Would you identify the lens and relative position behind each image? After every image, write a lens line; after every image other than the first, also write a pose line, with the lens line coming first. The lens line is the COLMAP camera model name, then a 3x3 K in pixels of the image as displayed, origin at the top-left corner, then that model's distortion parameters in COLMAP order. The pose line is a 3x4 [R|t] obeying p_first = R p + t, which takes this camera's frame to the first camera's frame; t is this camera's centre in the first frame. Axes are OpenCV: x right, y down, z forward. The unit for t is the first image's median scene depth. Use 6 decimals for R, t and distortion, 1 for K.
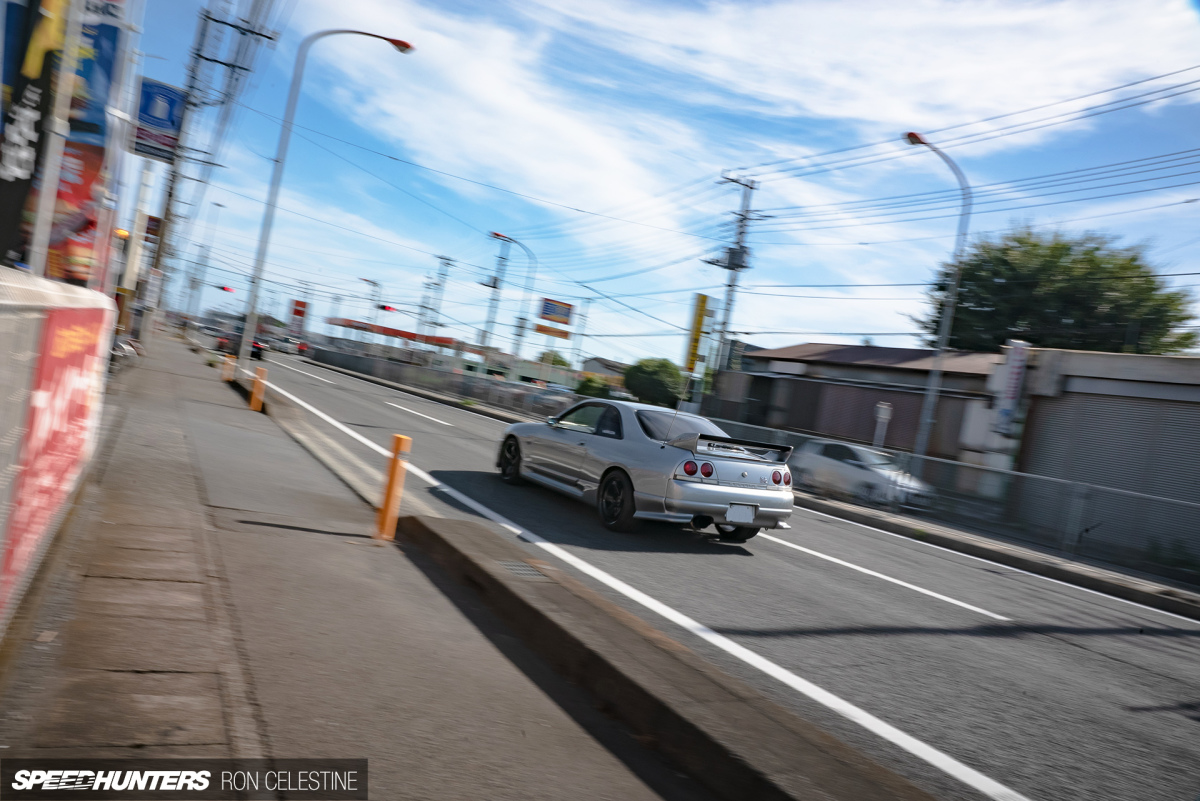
lens RADIAL K [[850.7, 0, 598.9], [0, 850.7, 420.0], [0, 0, 1]] dist [-0.144729, 0.139985]
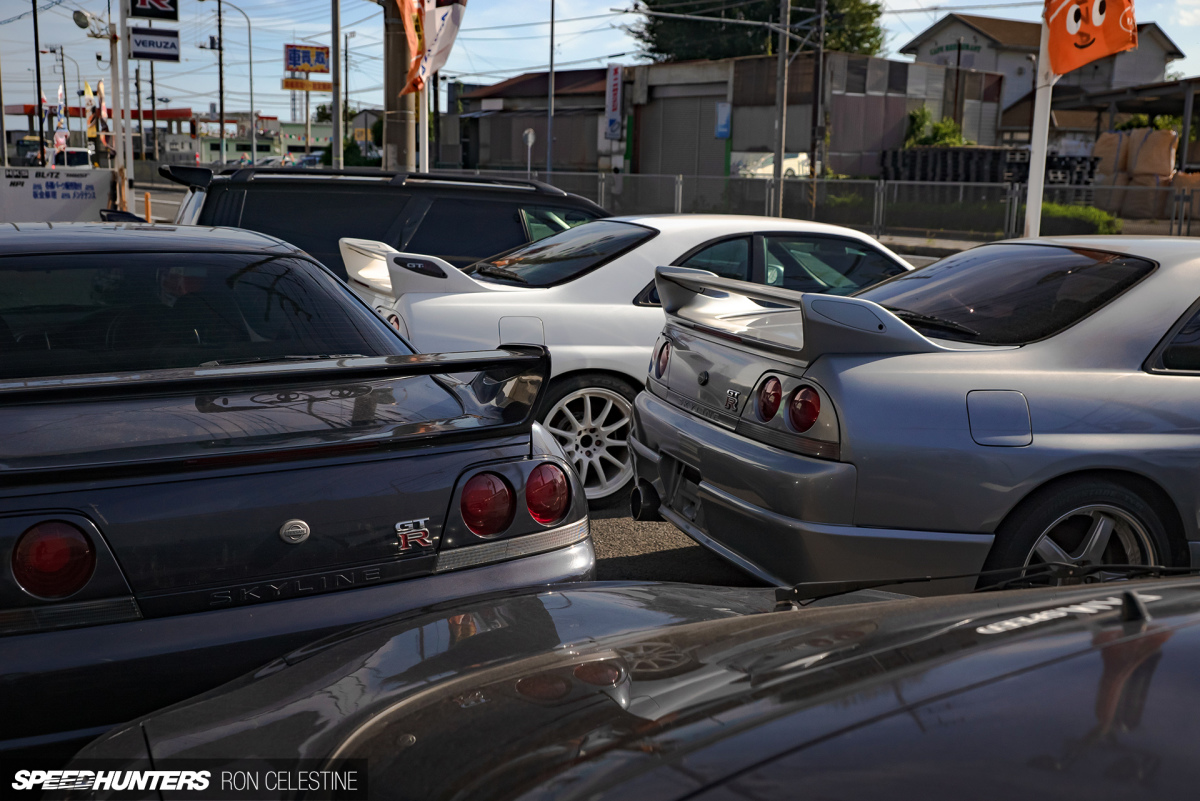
lens RADIAL K [[1356.1, 0, 600.0], [0, 1356.1, 400.5], [0, 0, 1]] dist [0.020161, 0.037840]
pose [[0.981267, -0.179749, 0.069315, 0.178133], [0.166154, 0.971732, 0.167722, 0.038983], [-0.097503, -0.153063, 0.983395, -0.820813]]
